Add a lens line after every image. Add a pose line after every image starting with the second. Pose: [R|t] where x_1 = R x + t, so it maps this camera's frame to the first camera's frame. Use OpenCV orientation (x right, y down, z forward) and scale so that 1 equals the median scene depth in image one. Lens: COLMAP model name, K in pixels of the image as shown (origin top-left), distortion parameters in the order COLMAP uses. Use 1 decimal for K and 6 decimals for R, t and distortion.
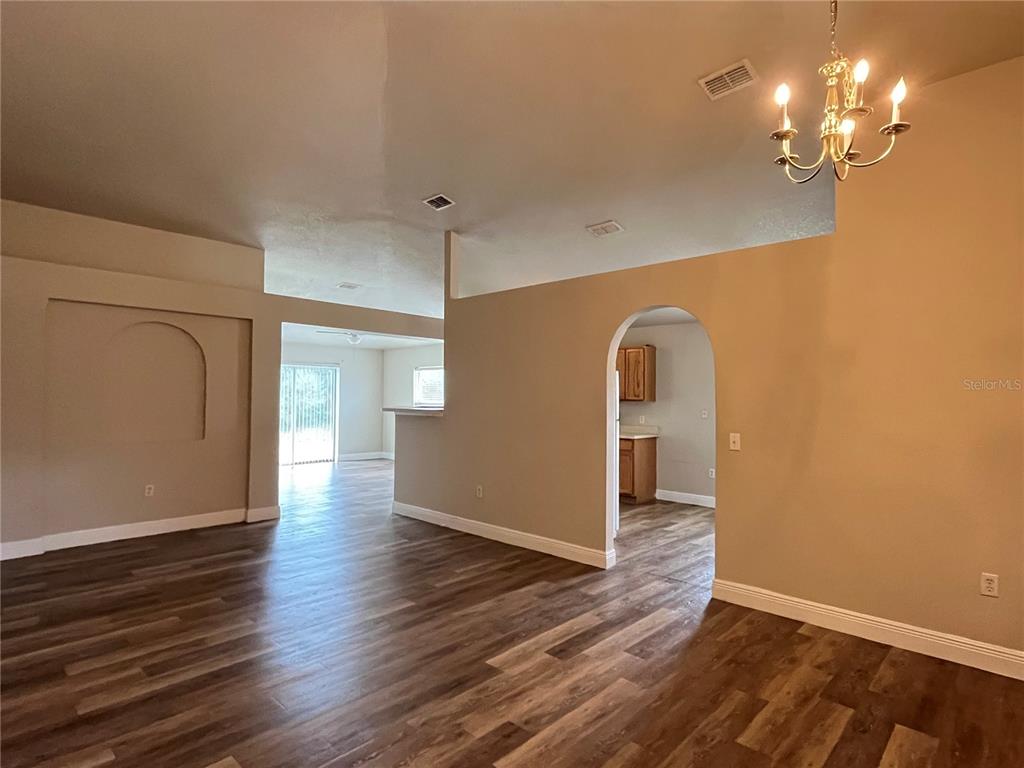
lens RADIAL K [[546.1, 0, 512.1], [0, 546.1, 384.5], [0, 0, 1]] dist [0.002087, -0.003398]
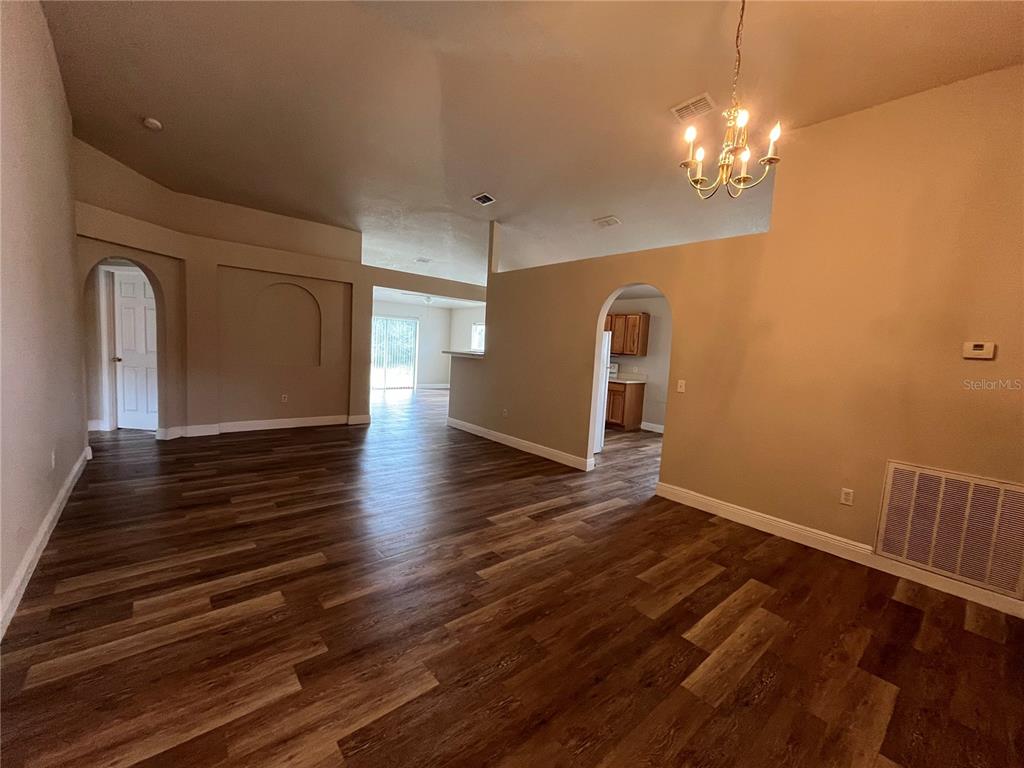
lens RADIAL K [[416.1, 0, 512.0], [0, 416.1, 383.6], [0, 0, 1]] dist [-0.002668, 0.000469]
pose [[0.993620, 0.056299, -0.097722, 0.078971], [-0.045547, 0.993001, 0.108967, 0.003047], [0.103173, -0.103820, 0.989230, -0.070399]]
